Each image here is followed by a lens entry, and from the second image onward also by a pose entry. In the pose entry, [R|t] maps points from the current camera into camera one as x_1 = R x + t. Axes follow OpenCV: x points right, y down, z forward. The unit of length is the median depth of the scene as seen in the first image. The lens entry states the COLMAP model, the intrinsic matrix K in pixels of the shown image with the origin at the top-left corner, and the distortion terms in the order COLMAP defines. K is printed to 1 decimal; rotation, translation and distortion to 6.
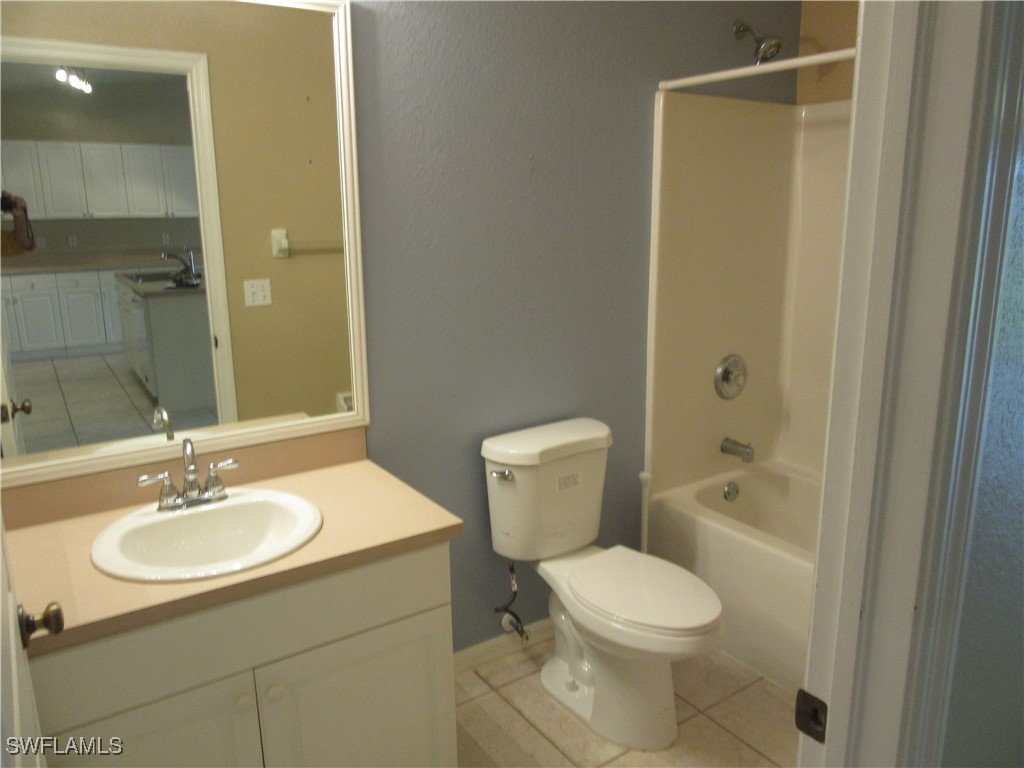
lens RADIAL K [[760.4, 0, 508.2], [0, 760.4, 381.3], [0, 0, 1]] dist [-0.029982, 0.014759]
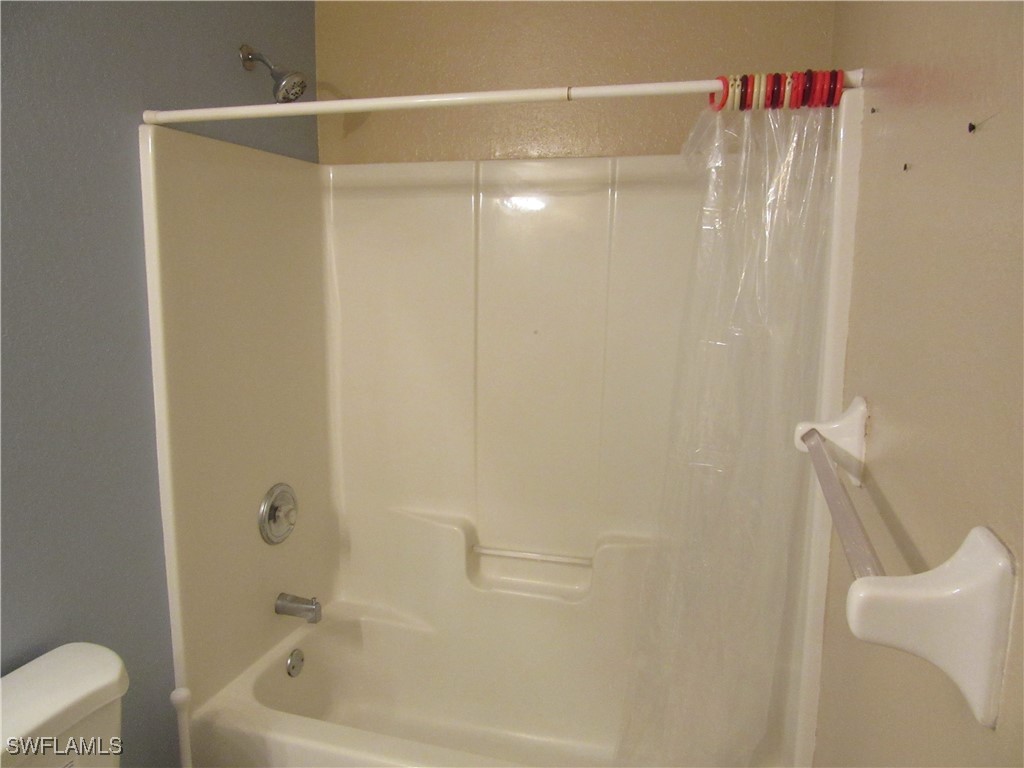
lens RADIAL K [[760.4, 0, 508.2], [0, 760.4, 381.3], [0, 0, 1]] dist [-0.029982, 0.014759]
pose [[0.777651, -0.079471, 0.623653, 0.014140], [0.124195, 0.991849, -0.028472, -0.087271], [-0.616307, 0.099596, 0.781183, 0.267387]]
